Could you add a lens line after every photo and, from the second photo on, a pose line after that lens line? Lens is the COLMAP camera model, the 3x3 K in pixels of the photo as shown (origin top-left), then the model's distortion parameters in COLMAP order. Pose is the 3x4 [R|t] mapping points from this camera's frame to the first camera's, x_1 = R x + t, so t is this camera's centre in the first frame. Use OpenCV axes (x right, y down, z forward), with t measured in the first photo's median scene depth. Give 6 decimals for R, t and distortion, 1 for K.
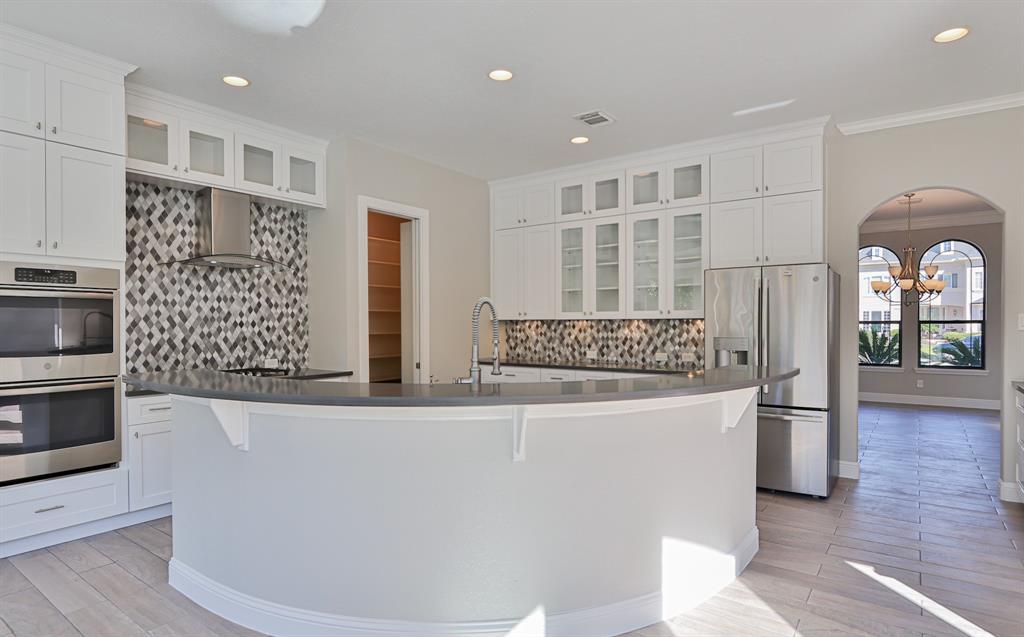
lens RADIAL K [[567.5, 0, 511.6], [0, 567.5, 326.6], [0, 0, 1]] dist [-0.006188, -0.004108]
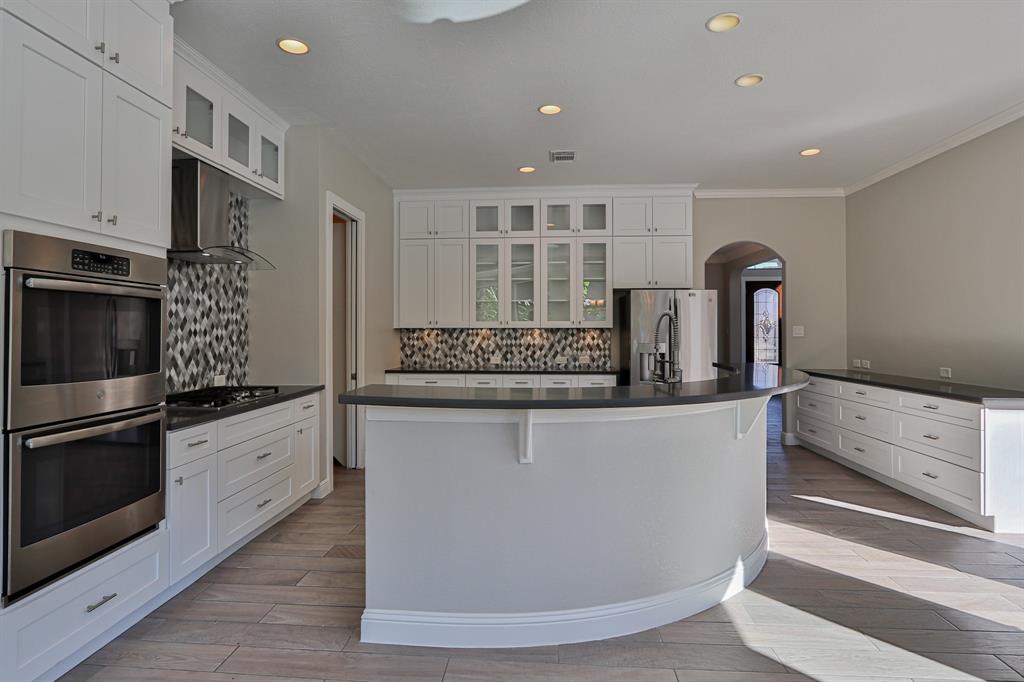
lens RADIAL K [[543.5, 0, 513.5], [0, 543.5, 322.2], [0, 0, 1]] dist [-0.003629, -0.006415]
pose [[0.842728, 0.009955, 0.538247, -0.474708], [0.002228, 0.999756, -0.021979, -0.001181], [-0.538334, 0.019722, 0.842501, 0.106688]]
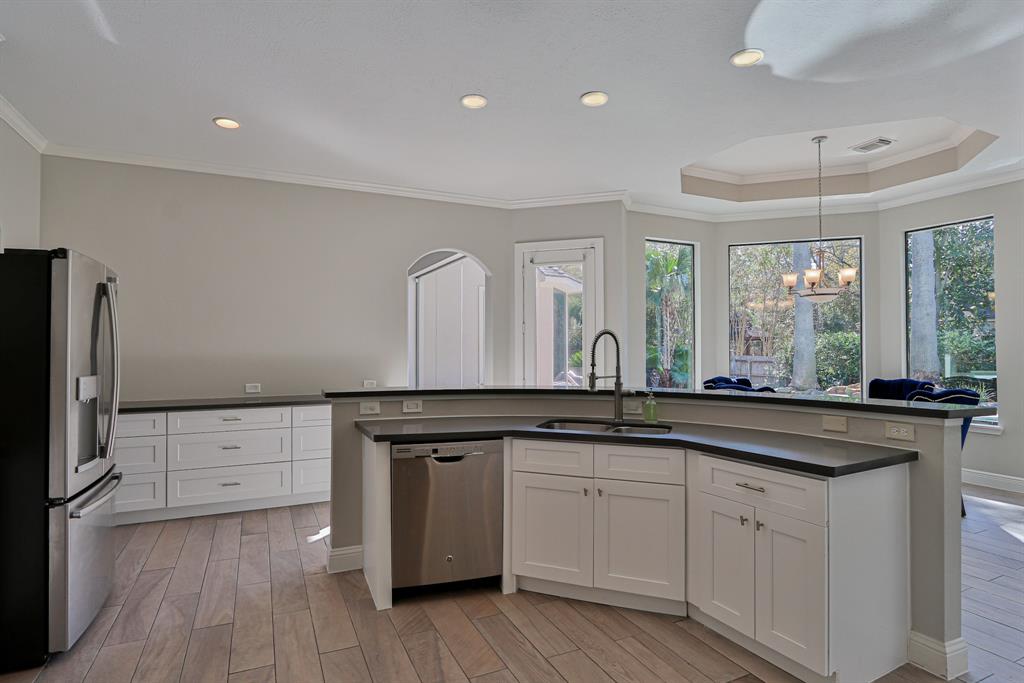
lens RADIAL K [[543.5, 0, 509.8], [0, 543.5, 336.0], [0, 0, 1]] dist [-0.003629, -0.006415]
pose [[-0.881440, 0.011386, 0.472159, -0.221812], [0.004956, 0.999877, -0.014859, -0.010479], [-0.472270, -0.010757, -0.881388, 1.115268]]
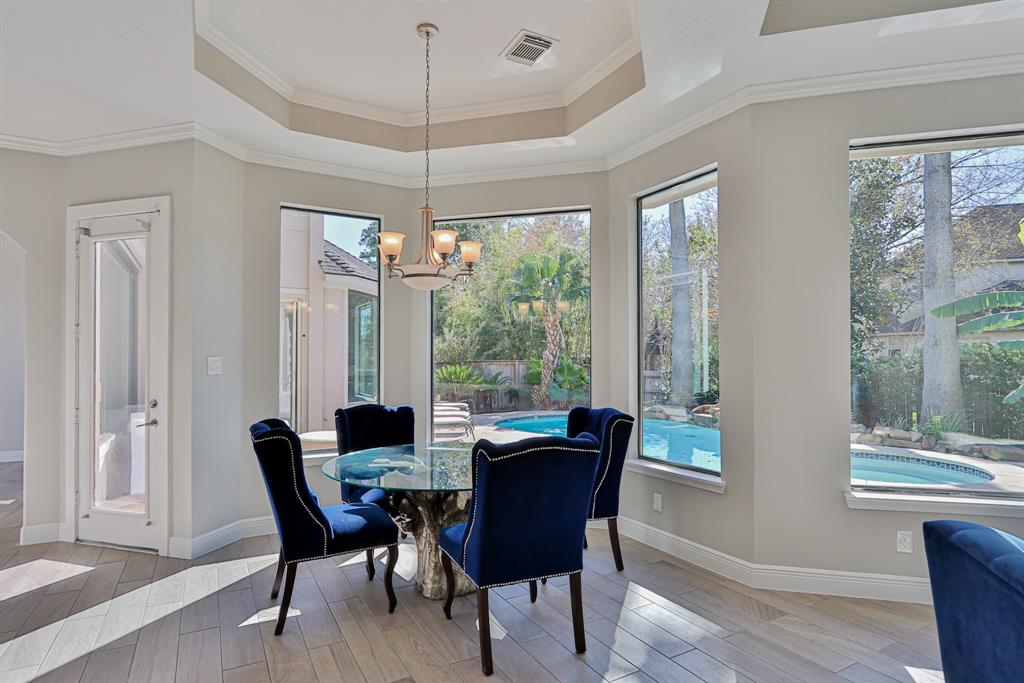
lens RADIAL K [[543.5, 0, 516.6], [0, 543.5, 361.8], [0, 0, 1]] dist [-0.003629, -0.006415]
pose [[-0.914320, 0.001627, 0.404989, -0.593164], [0.004823, 0.999965, 0.006872, -0.005366], [-0.404963, 0.008236, -0.914296, 0.523560]]
